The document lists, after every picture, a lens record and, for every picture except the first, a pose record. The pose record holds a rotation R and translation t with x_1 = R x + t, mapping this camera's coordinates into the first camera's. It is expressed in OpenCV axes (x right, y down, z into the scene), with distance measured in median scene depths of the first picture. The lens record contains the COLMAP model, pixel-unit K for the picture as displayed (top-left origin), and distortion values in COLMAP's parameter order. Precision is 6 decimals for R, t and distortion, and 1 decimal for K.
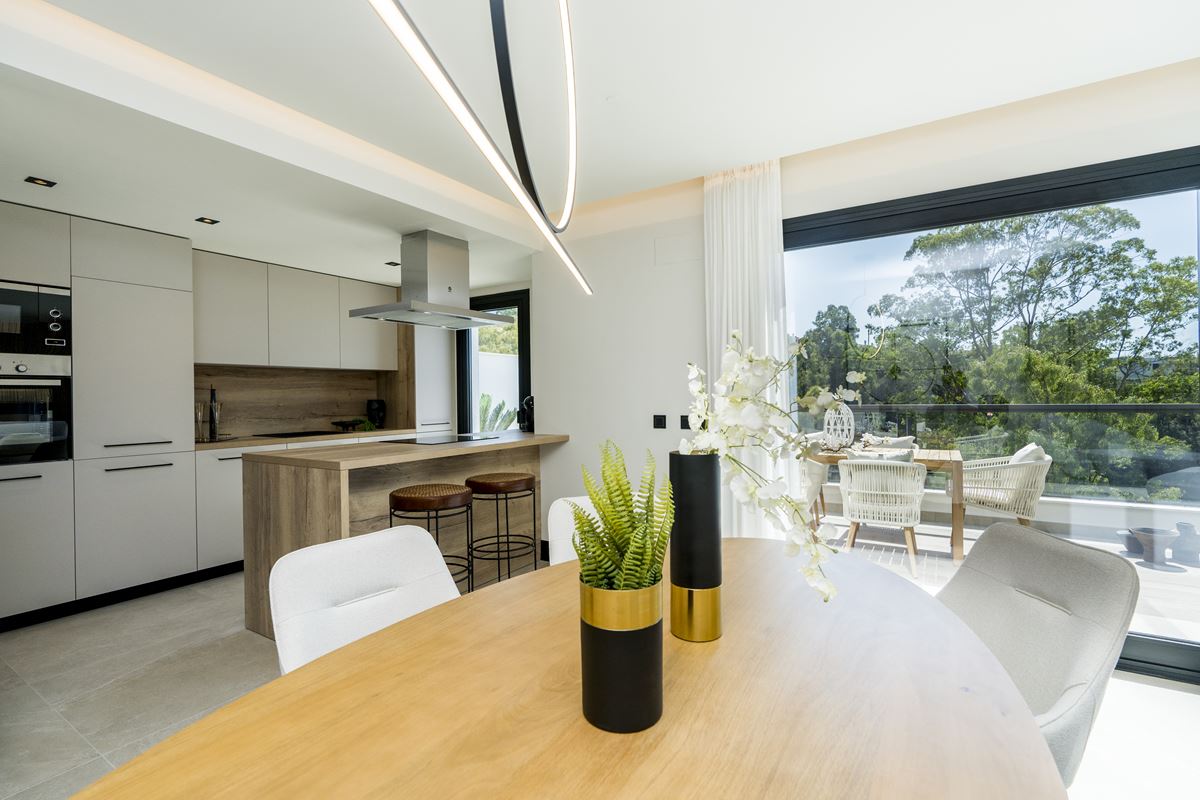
lens RADIAL K [[540.1, 0, 597.5], [0, 540.1, 397.8], [0, 0, 1]] dist [-0.009965, 0.004081]
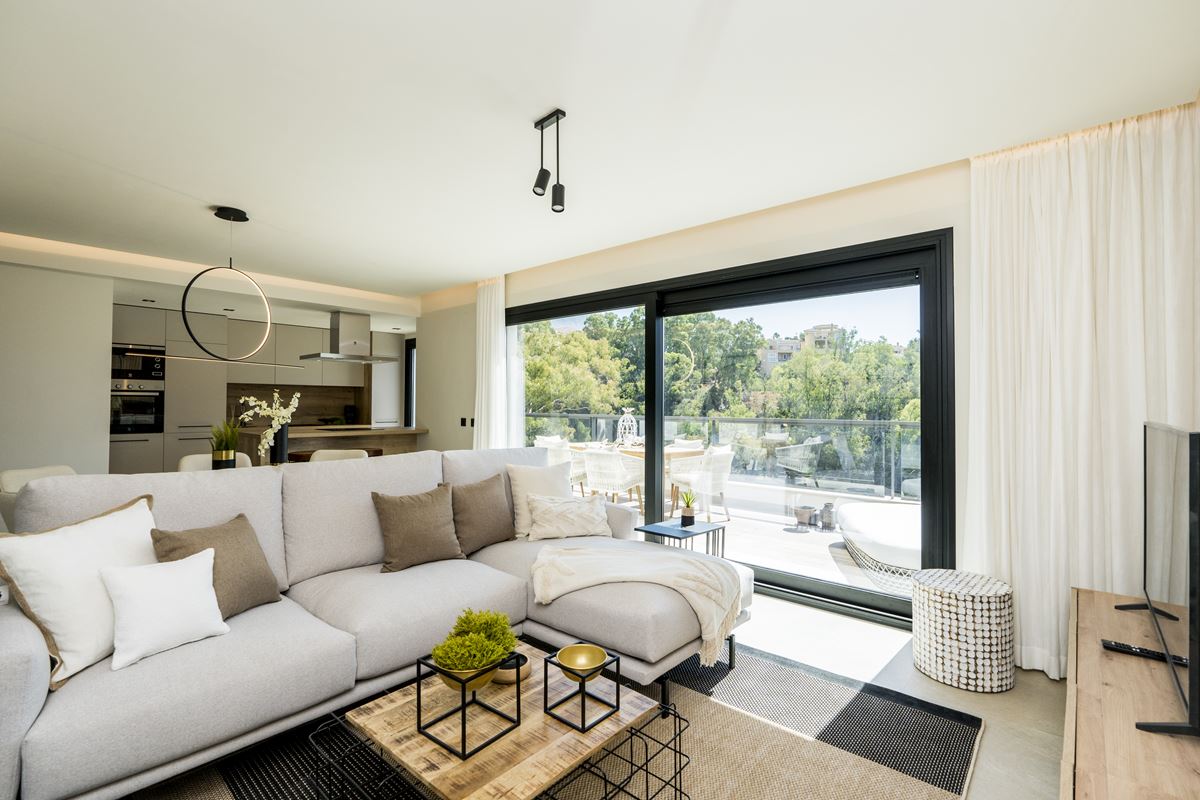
lens RADIAL K [[543.0, 0, 598.0], [0, 543.0, 398.6], [0, 0, 1]] dist [-0.009797, -0.000068]
pose [[0.985145, 0.017732, -0.170807, 0.790098], [-0.020216, 0.999714, -0.012811, -0.015281], [0.170531, 0.016074, 0.985221, -0.578703]]
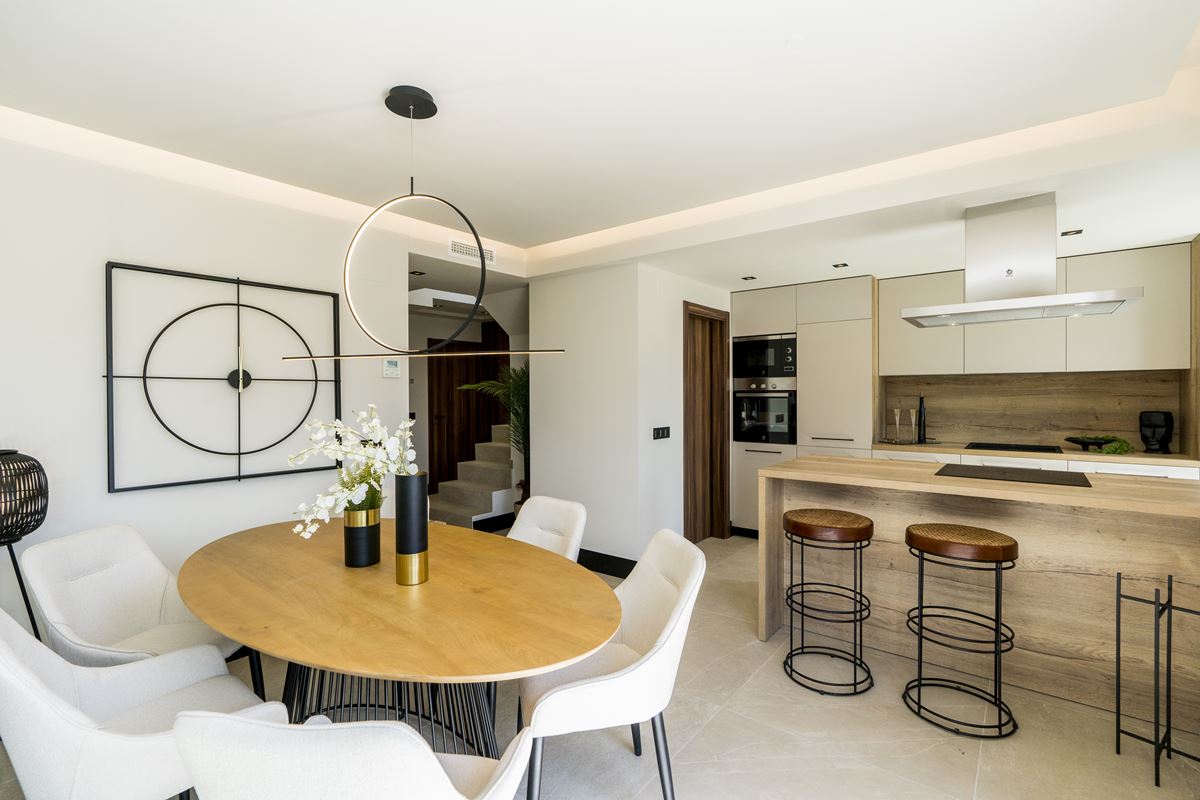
lens RADIAL K [[534.7, 0, 613.3], [0, 534.7, 397.0], [0, 0, 1]] dist [-0.001387, -0.000166]
pose [[-0.112291, 0.024228, -0.993380, 0.502302], [0.004895, 0.999704, 0.023828, -0.050826], [0.993663, -0.002187, -0.112377, 0.556101]]
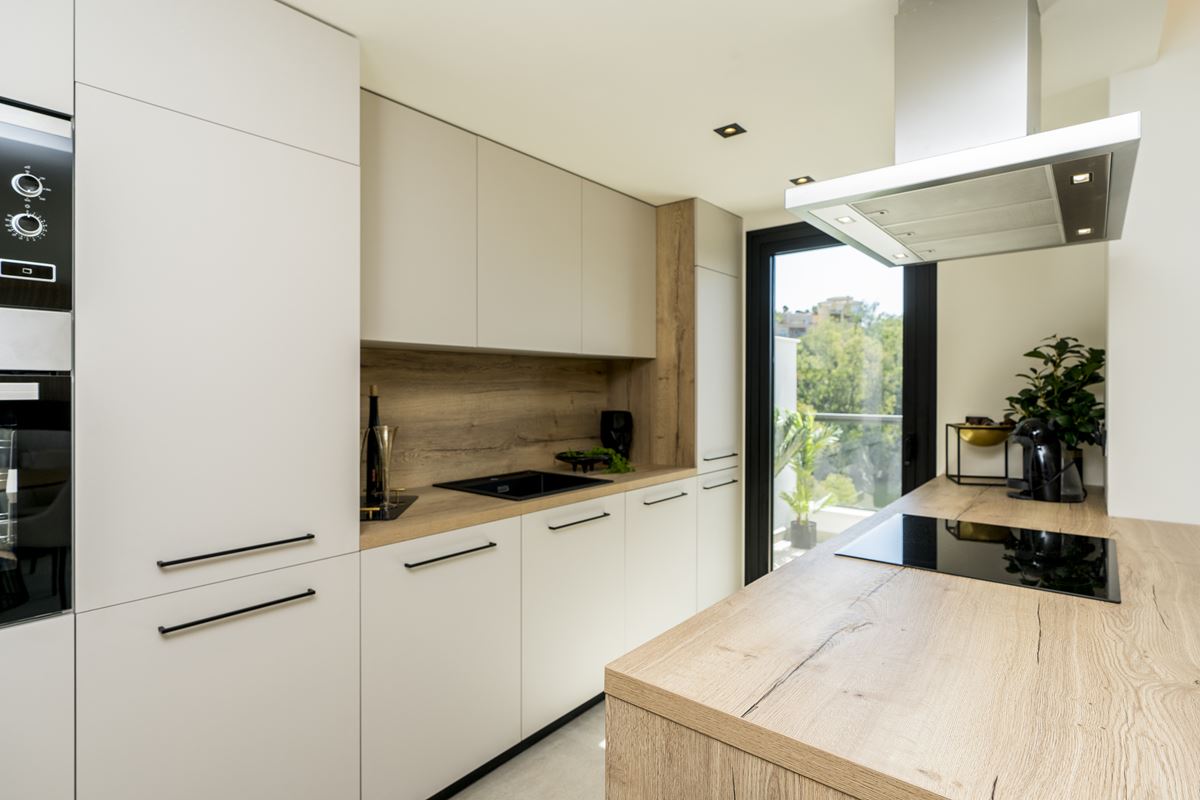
lens RADIAL K [[595.7, 0, 594.9], [0, 595.7, 387.2], [0, 0, 1]] dist [-0.002136, 0.000030]
pose [[0.990365, 0.012747, -0.137893, -0.504508], [-0.013061, 0.999914, -0.001371, -0.028876], [0.137864, 0.003159, 0.990446, 0.567758]]
